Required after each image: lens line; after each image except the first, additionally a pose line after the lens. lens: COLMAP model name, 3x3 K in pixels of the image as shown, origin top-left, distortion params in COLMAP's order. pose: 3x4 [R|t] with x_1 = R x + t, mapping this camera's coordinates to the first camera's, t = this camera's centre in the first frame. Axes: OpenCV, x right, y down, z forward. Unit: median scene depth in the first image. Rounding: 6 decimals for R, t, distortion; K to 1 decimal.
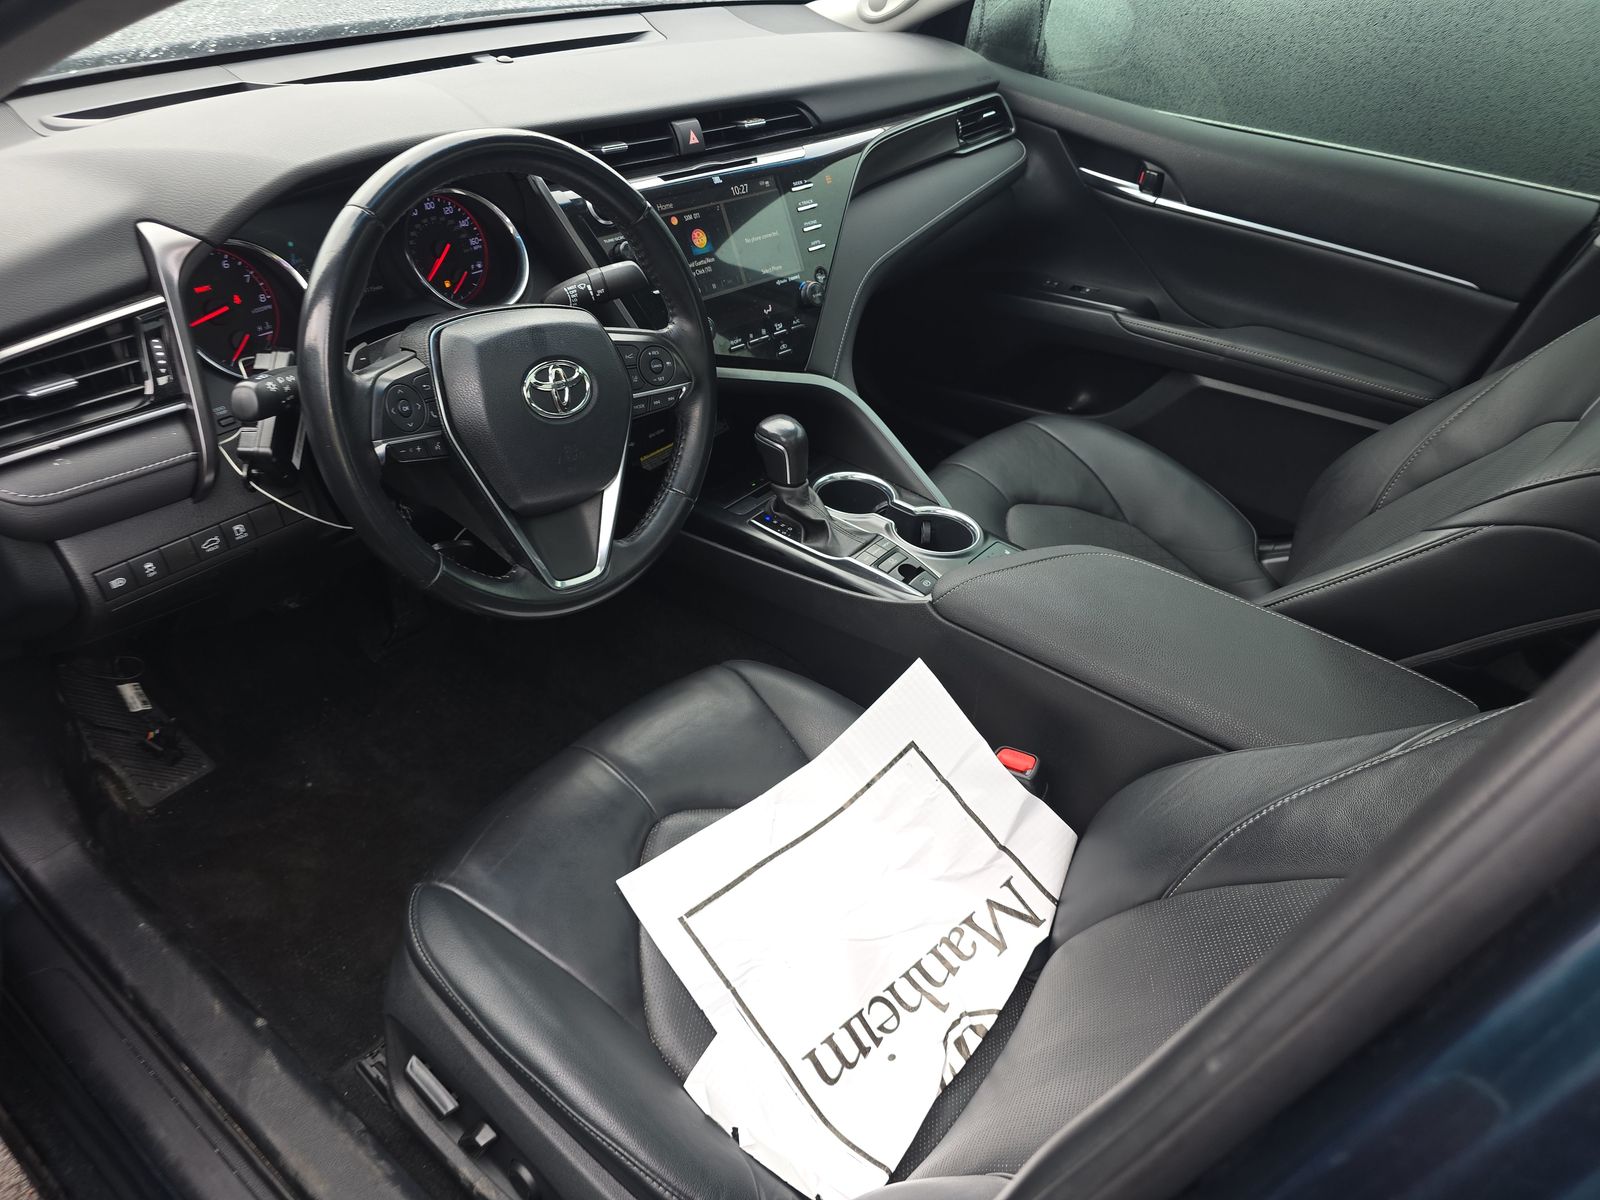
lens RADIAL K [[1075.2, 0, 821.1], [0, 1075.2, 624.2], [0, 0, 1]] dist [0.033977, -0.043717]
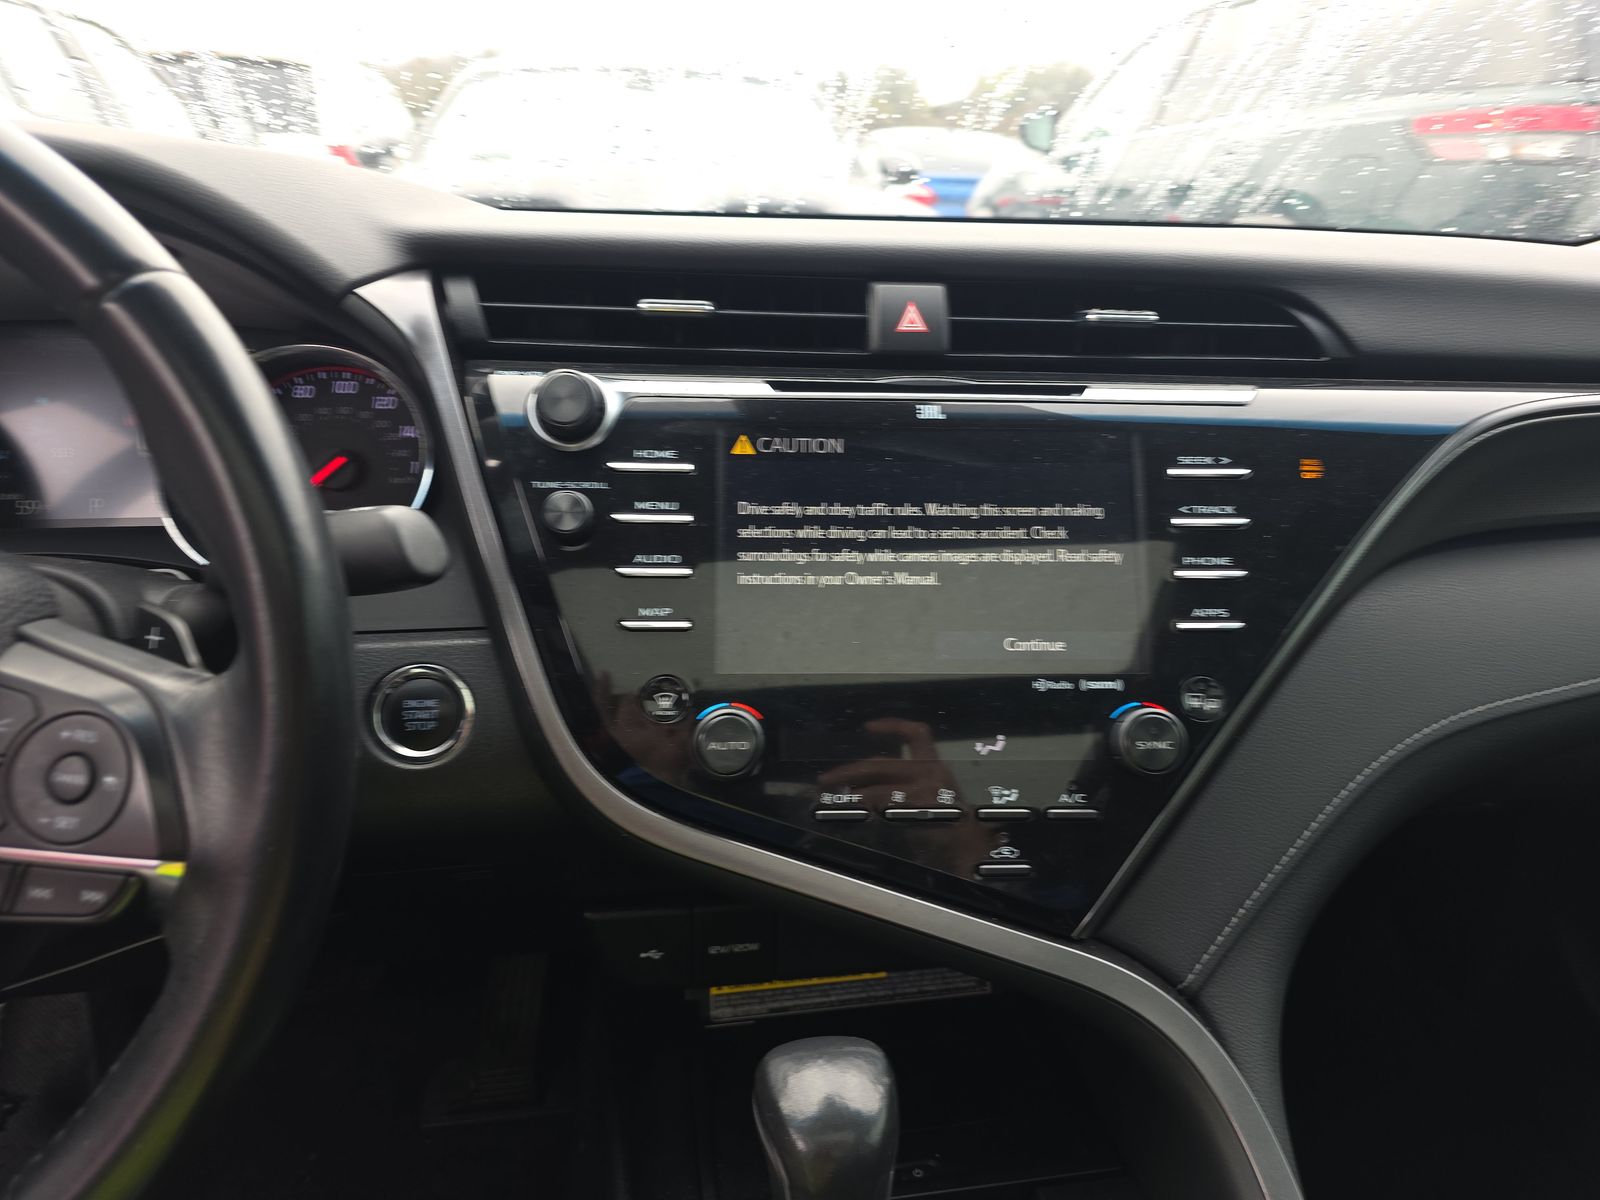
lens RADIAL K [[1075.2, 0, 821.1], [0, 1075.2, 624.2], [0, 0, 1]] dist [0.033977, -0.043717]
pose [[0.728256, 0.174206, -0.662793, 0.141179], [-0.393716, 0.897965, -0.196585, -0.227268], [0.560919, 0.404117, 0.722537, 0.666372]]
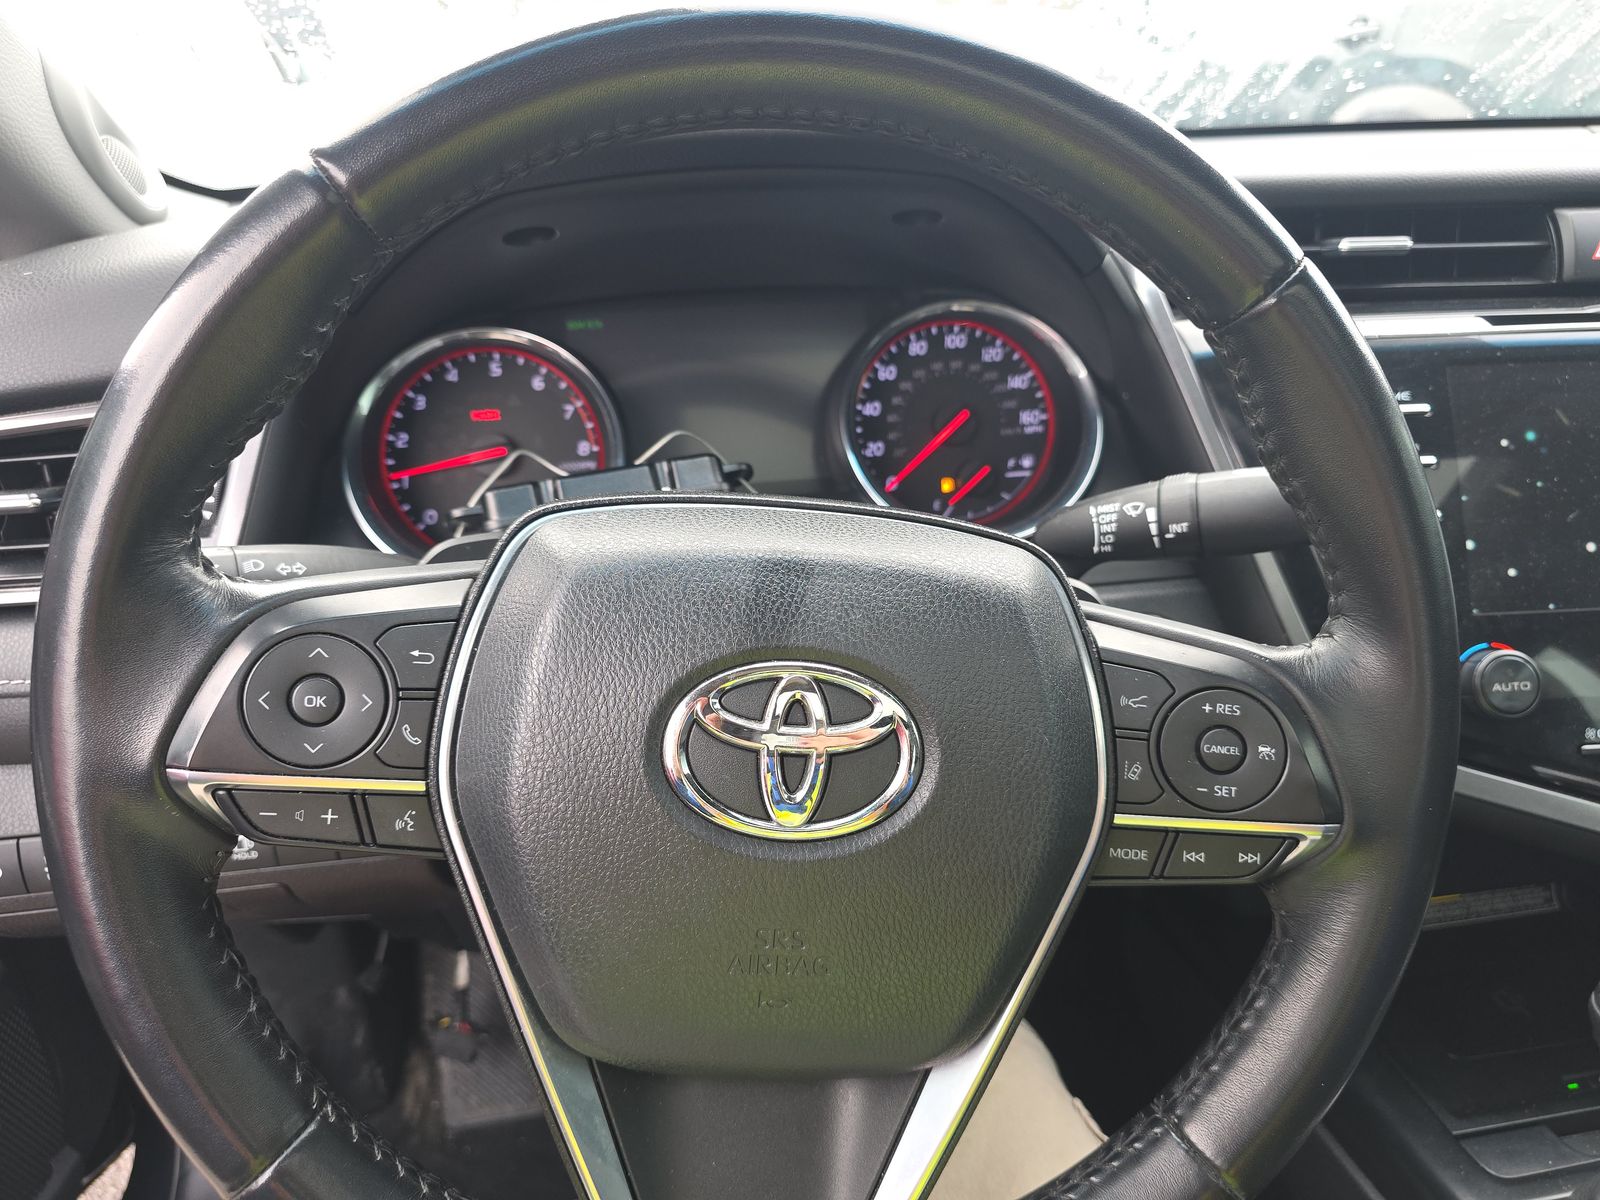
lens RADIAL K [[1075.2, 0, 821.1], [0, 1075.2, 624.2], [0, 0, 1]] dist [0.033977, -0.043717]
pose [[0.702547, 0.202442, -0.682235, -0.018302], [-0.366159, 0.924877, -0.102618, -0.151231], [0.610209, 0.321900, 0.723896, 0.520701]]
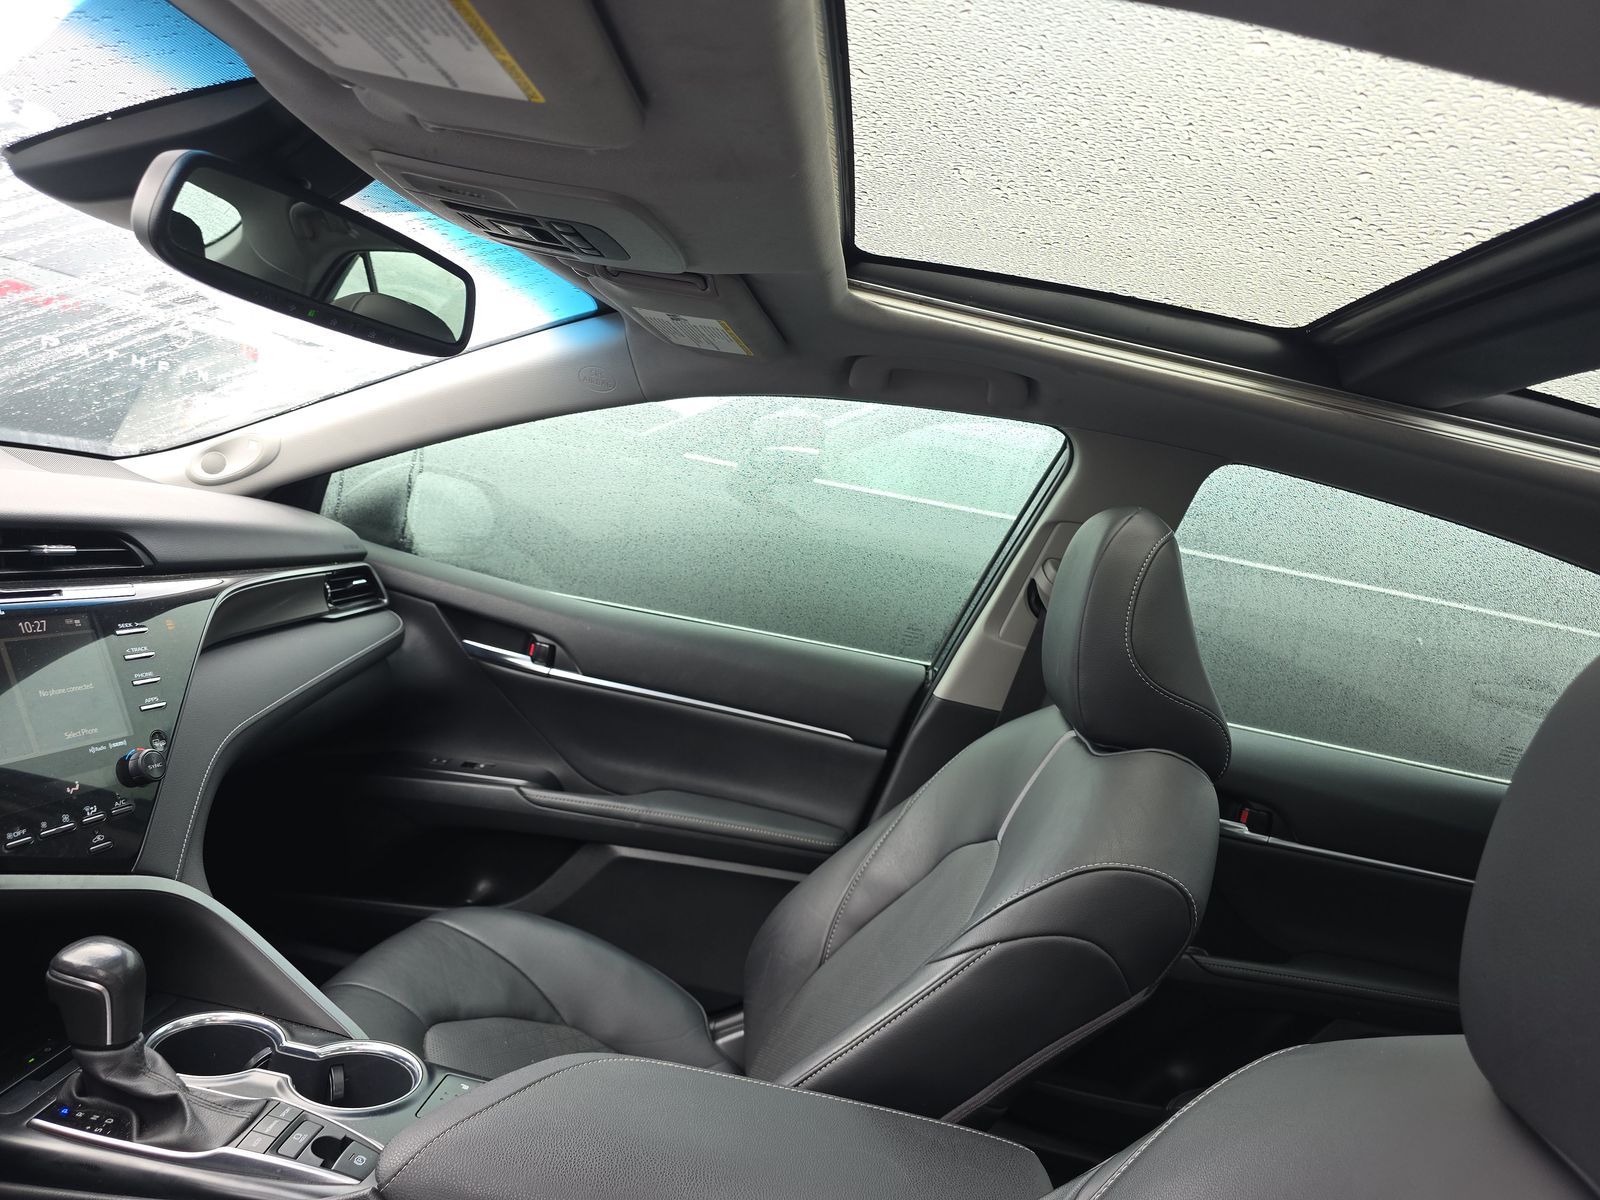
lens RADIAL K [[1075.2, 0, 821.1], [0, 1075.2, 624.2], [0, 0, 1]] dist [0.033977, -0.043717]
pose [[0.820636, 0.028969, 0.570716, -0.053023], [0.229344, 0.898057, -0.375360, -0.017513], [-0.523409, 0.438924, 0.730334, 0.198555]]
